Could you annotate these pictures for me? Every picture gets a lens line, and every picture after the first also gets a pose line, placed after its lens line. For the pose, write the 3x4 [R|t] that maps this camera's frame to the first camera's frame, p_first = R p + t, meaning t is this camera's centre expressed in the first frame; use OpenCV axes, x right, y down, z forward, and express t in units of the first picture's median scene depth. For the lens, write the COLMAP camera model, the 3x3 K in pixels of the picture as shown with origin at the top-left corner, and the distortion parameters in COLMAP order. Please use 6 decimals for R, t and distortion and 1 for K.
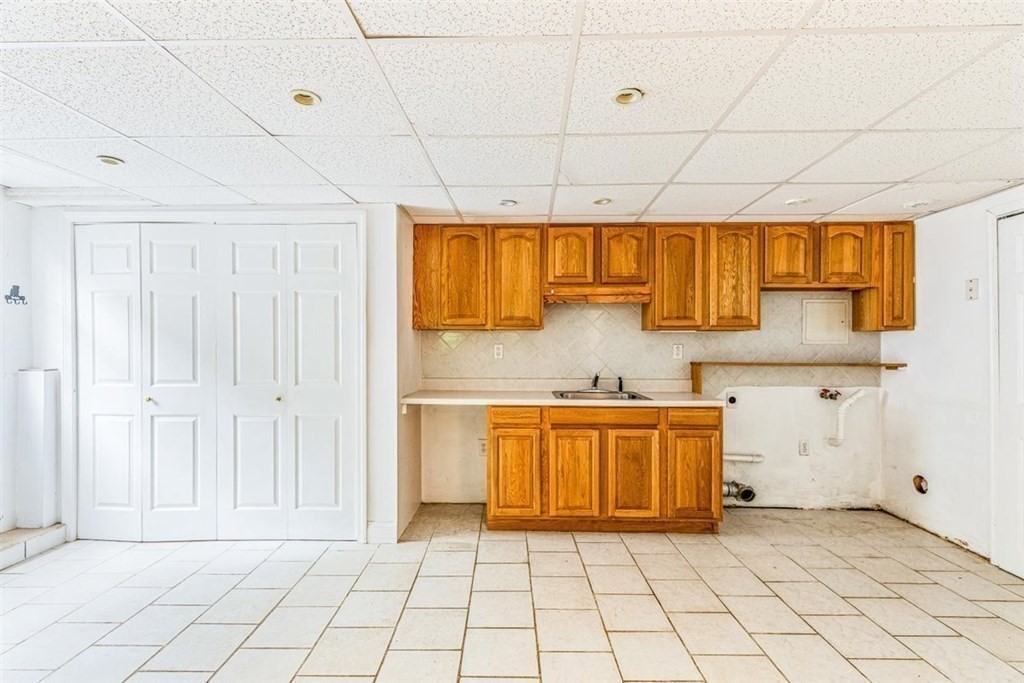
lens RADIAL K [[453.5, 0, 505.3], [0, 453.5, 343.7], [0, 0, 1]] dist [0.002985, 0.000579]
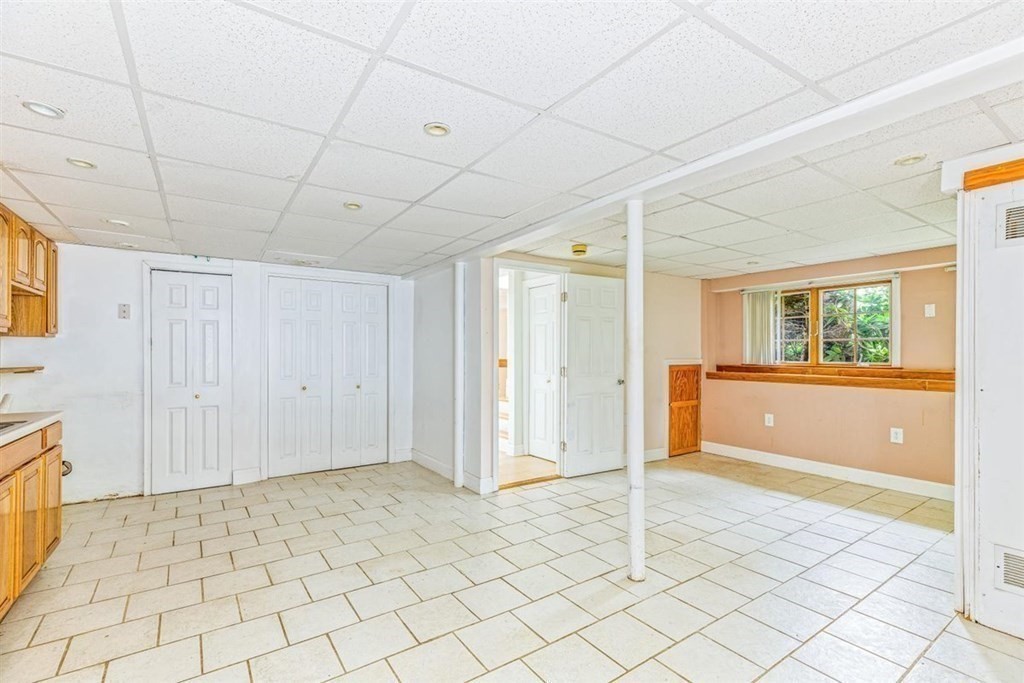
lens RADIAL K [[453.5, 0, 505.3], [0, 453.5, 343.7], [0, 0, 1]] dist [0.002985, 0.000579]
pose [[-0.575985, 0.012841, 0.817360, -0.801846], [-0.009014, 0.999716, -0.022058, 0.001810], [-0.817411, -0.020072, -0.575706, 0.838424]]
